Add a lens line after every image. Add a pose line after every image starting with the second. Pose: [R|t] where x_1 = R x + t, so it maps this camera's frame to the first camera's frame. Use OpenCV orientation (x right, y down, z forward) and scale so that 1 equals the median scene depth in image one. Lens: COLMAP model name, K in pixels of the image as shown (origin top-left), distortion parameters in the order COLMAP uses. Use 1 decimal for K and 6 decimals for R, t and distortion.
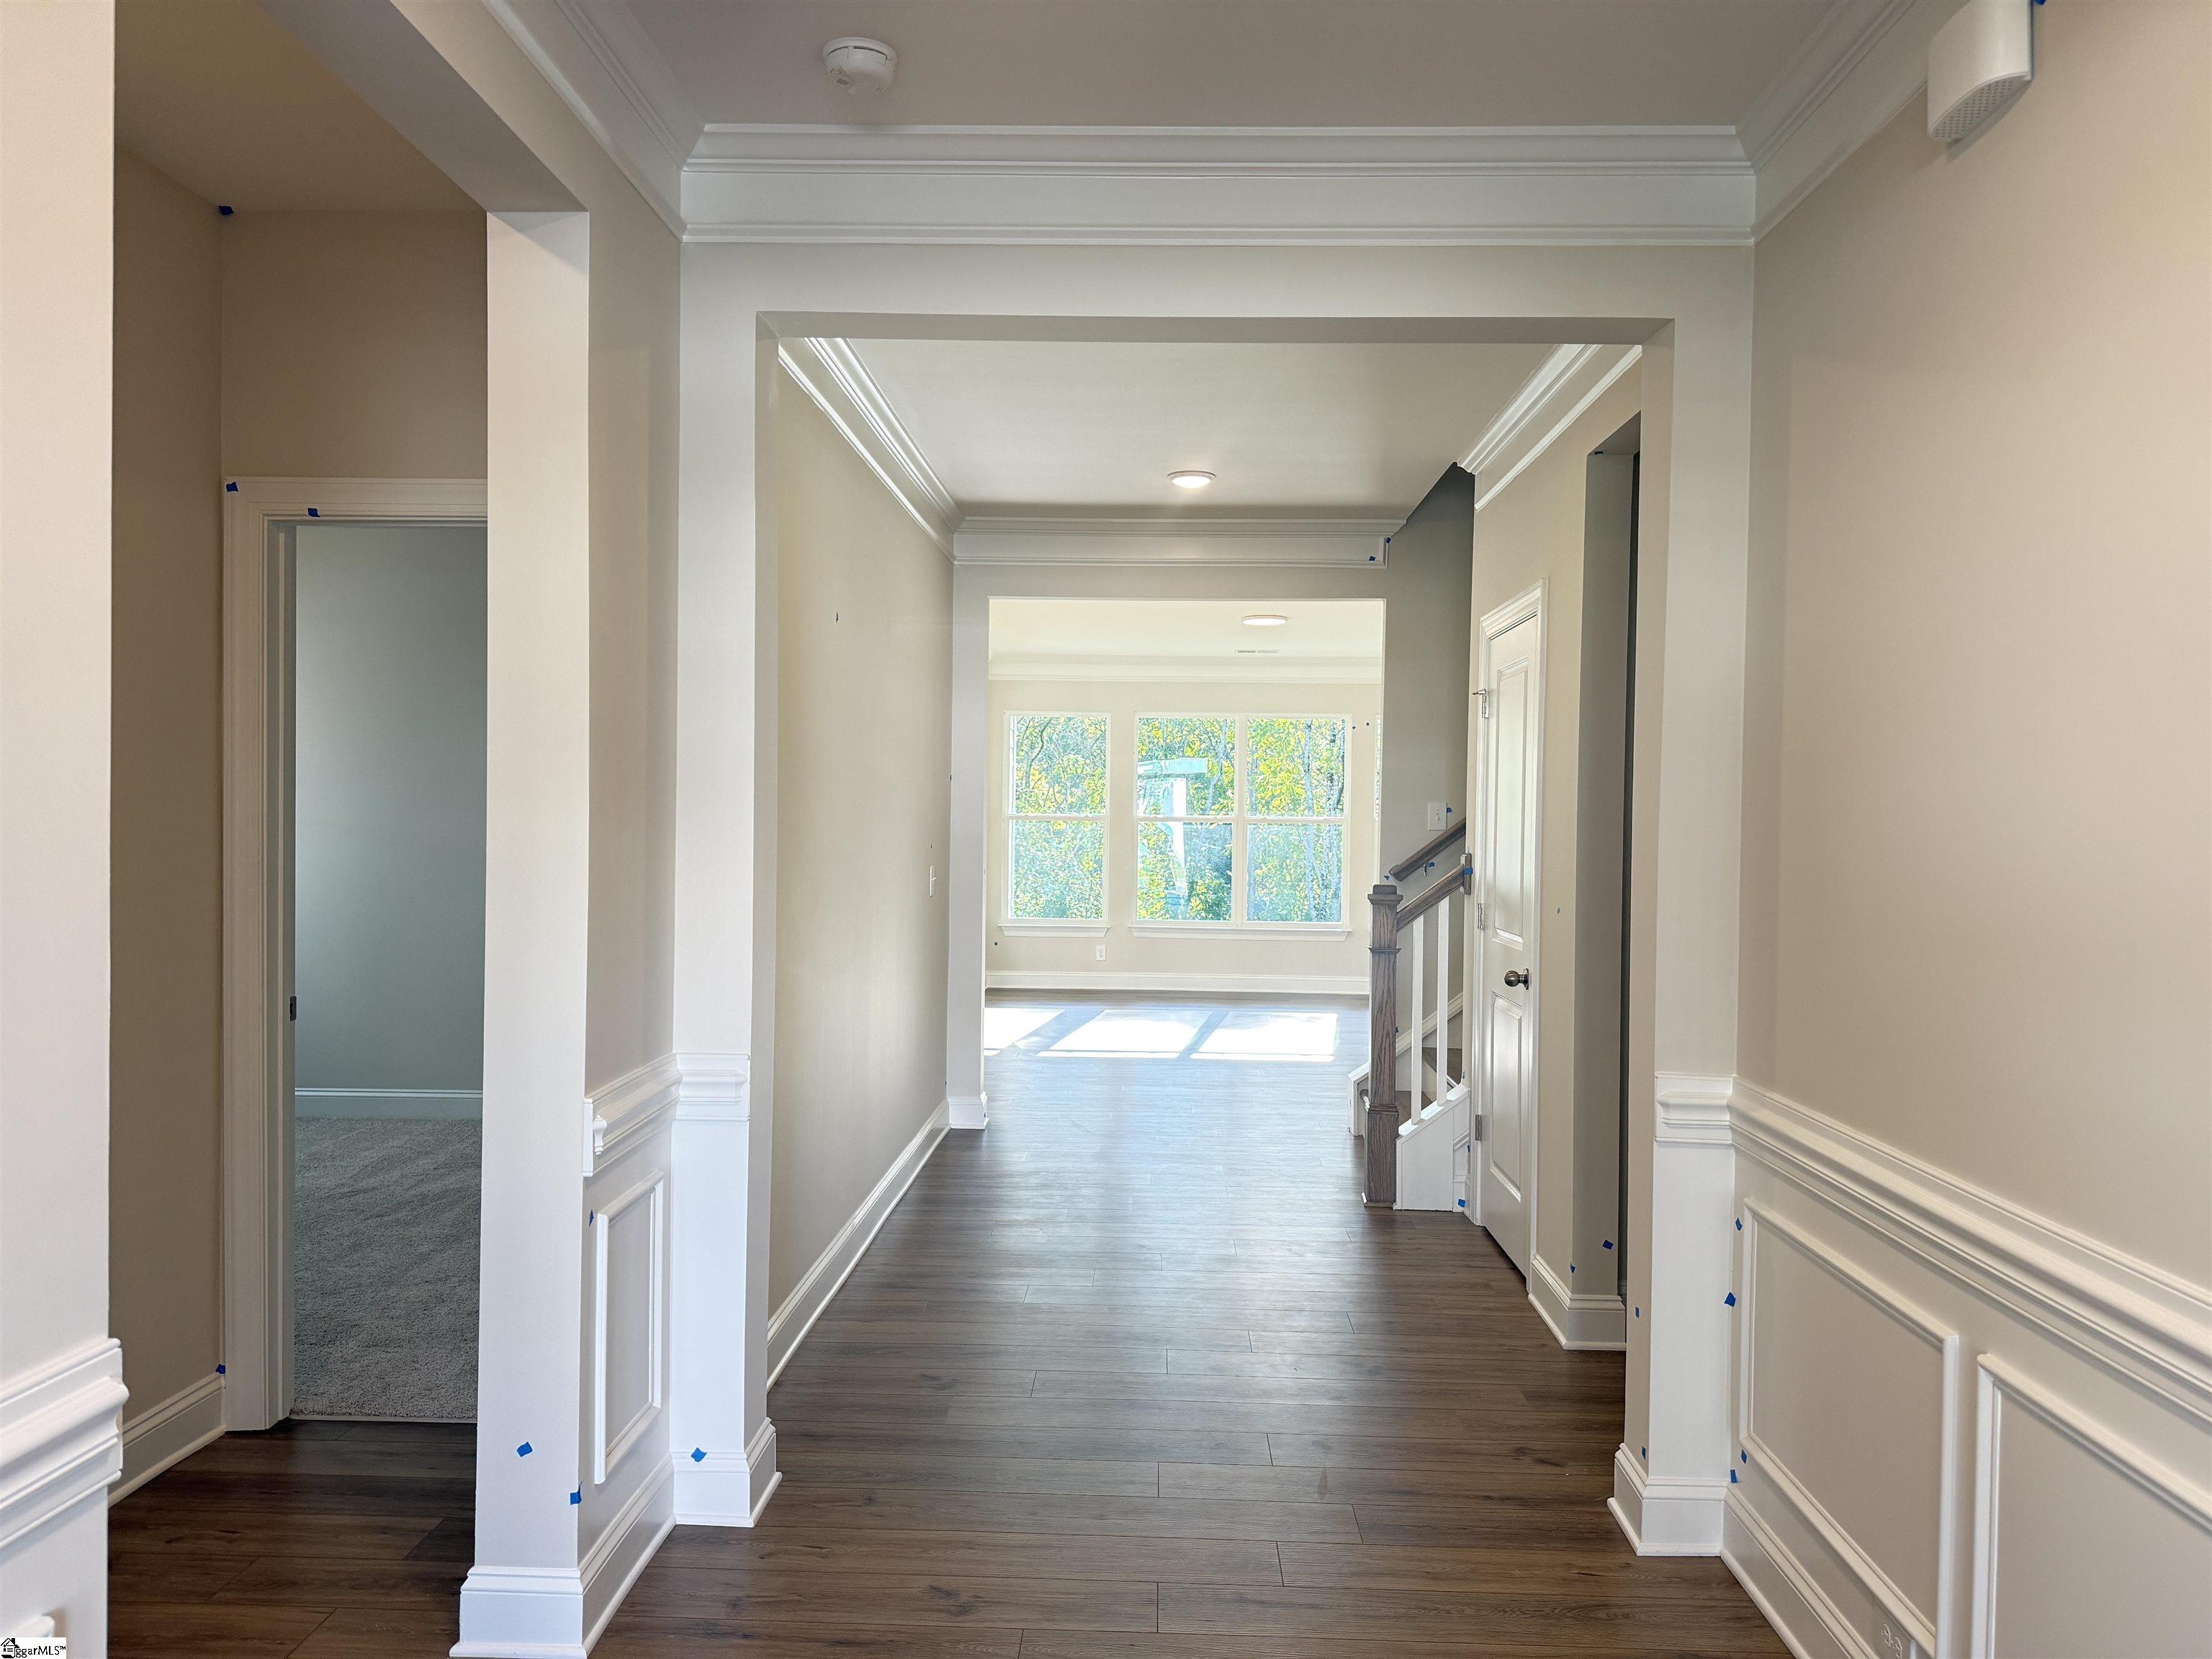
lens RADIAL K [[1548.4, 0, 1106.0], [0, 1548.4, 829.5], [0, 0, 1]] dist [-0.000118, -0.000505]
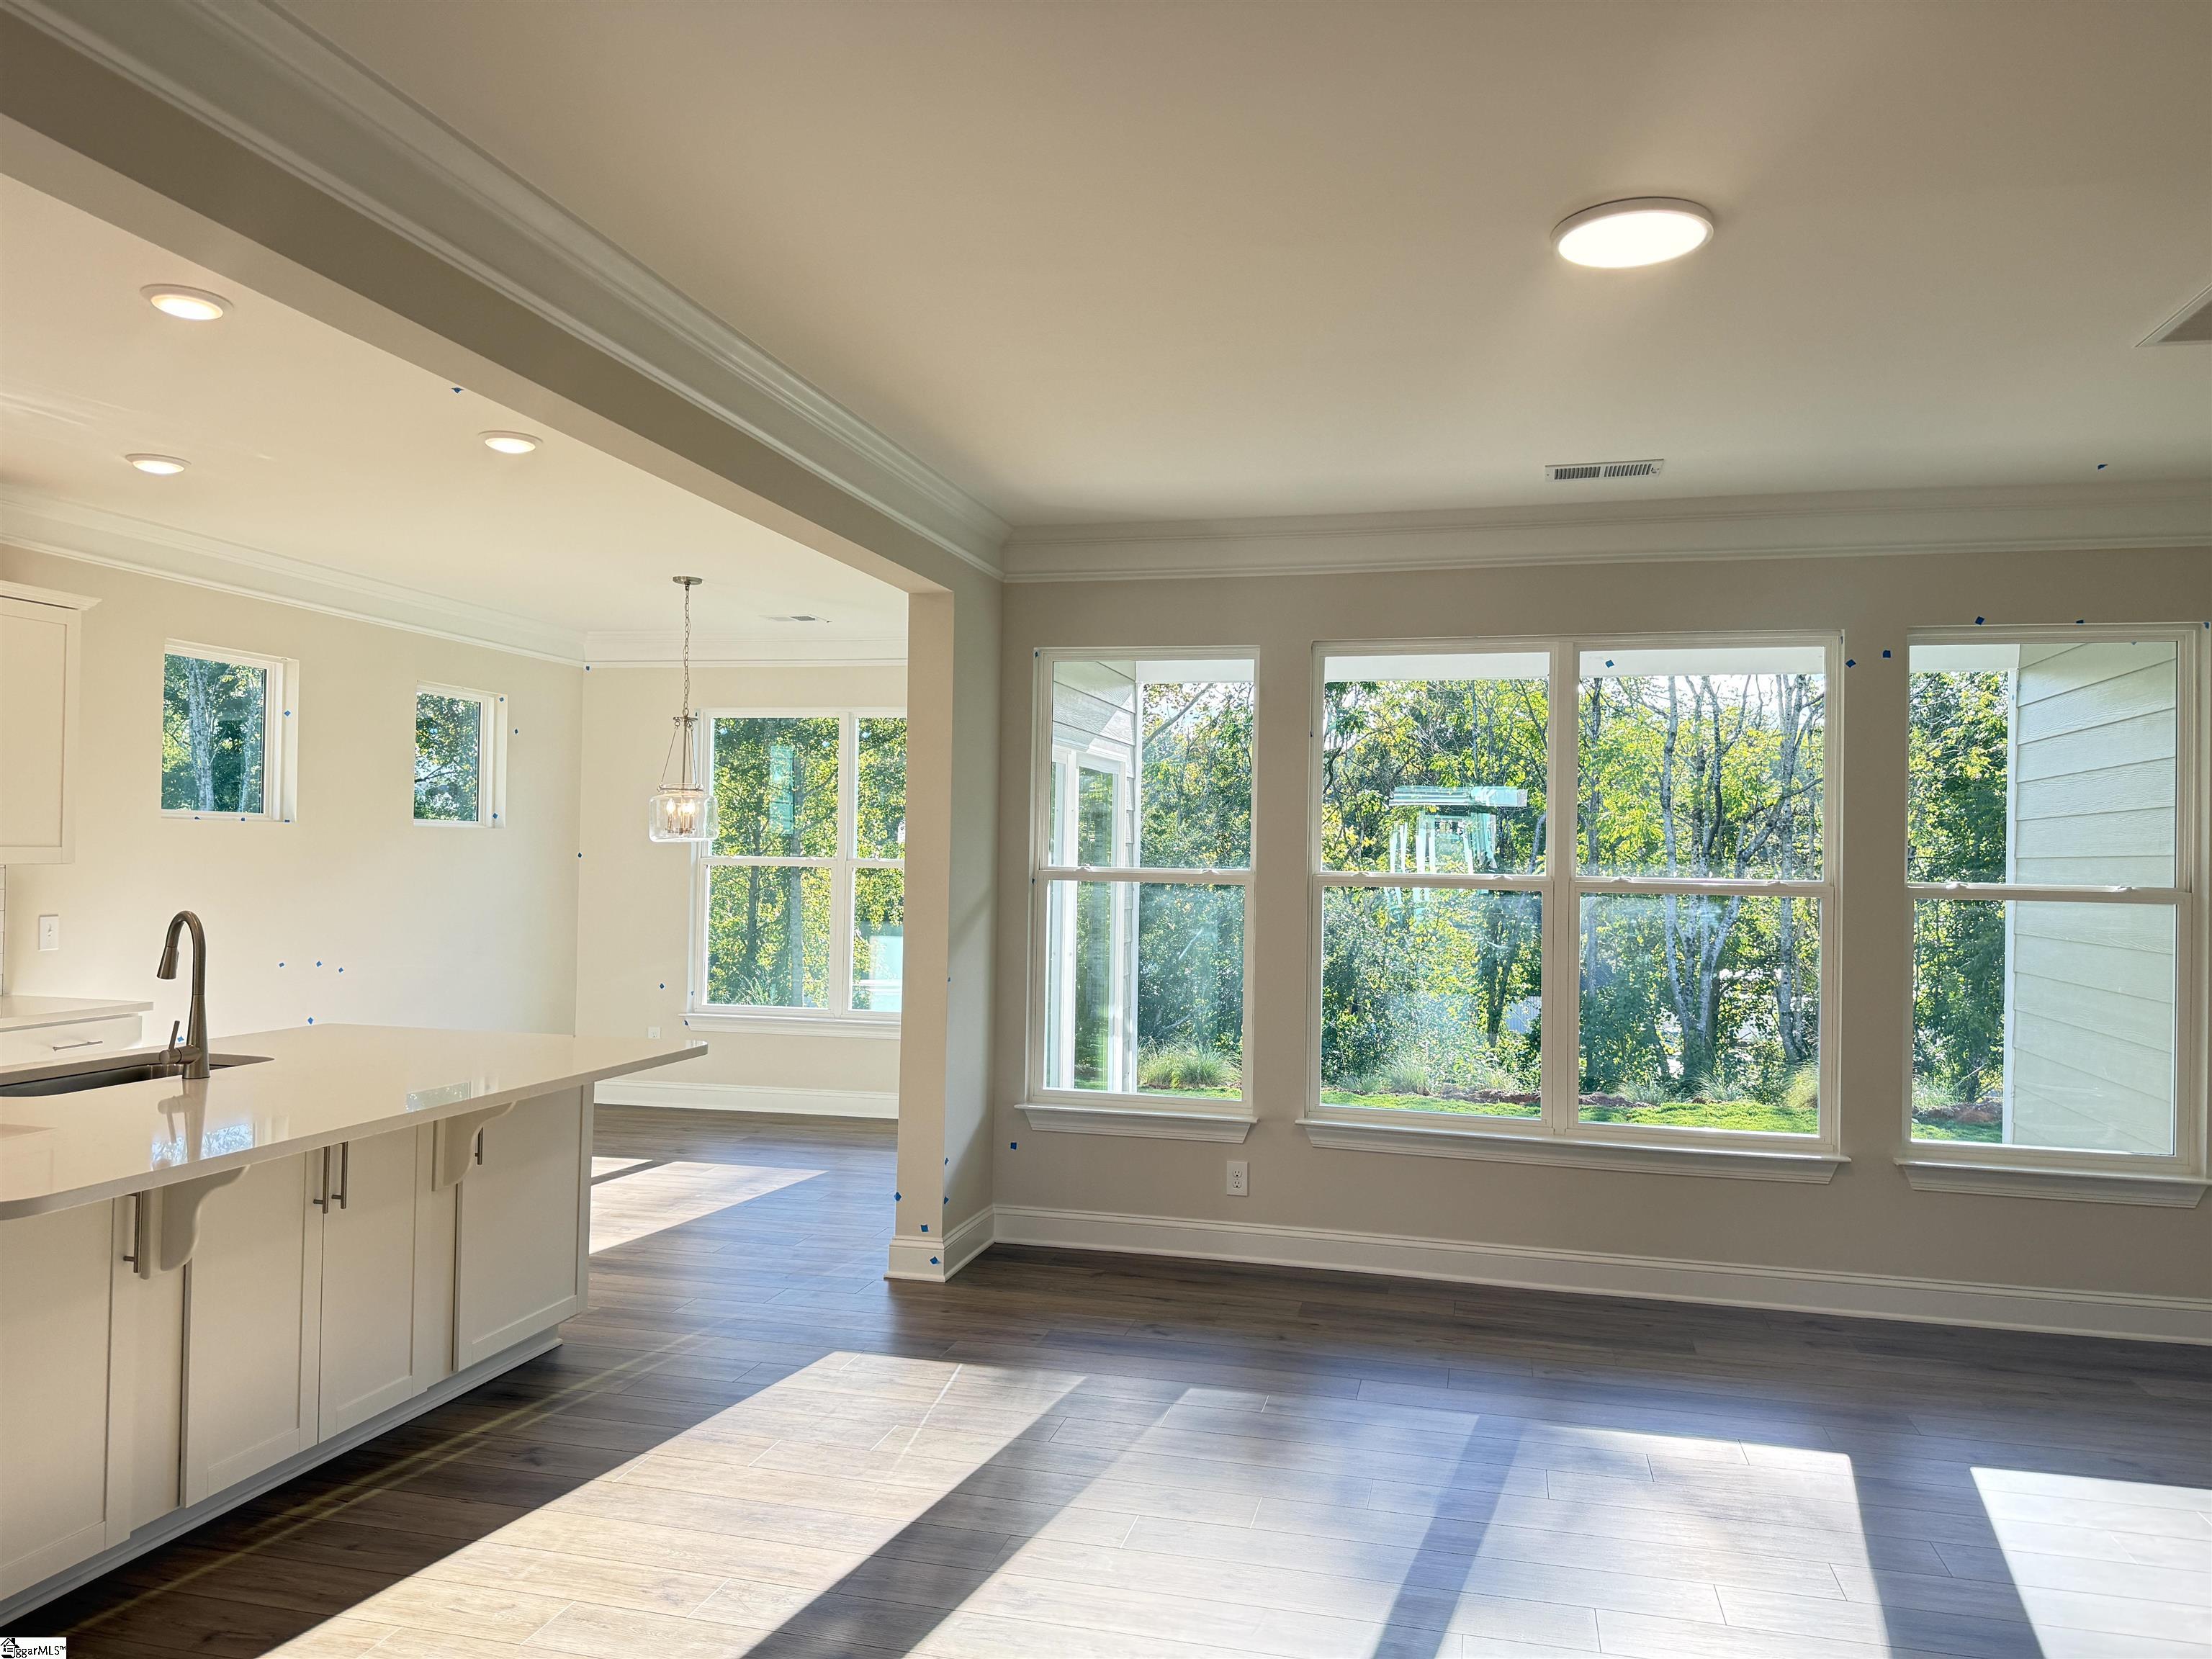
lens RADIAL K [[1554.2, 0, 1106.0], [0, 1554.2, 829.5], [0, 0, 1]] dist [0.108755, -0.098619]
pose [[0.978658, -0.000179, -0.205497, 0.015538], [-0.005593, 0.999606, -0.027508, -0.002720], [0.205421, 0.028070, 0.978271, 0.159653]]
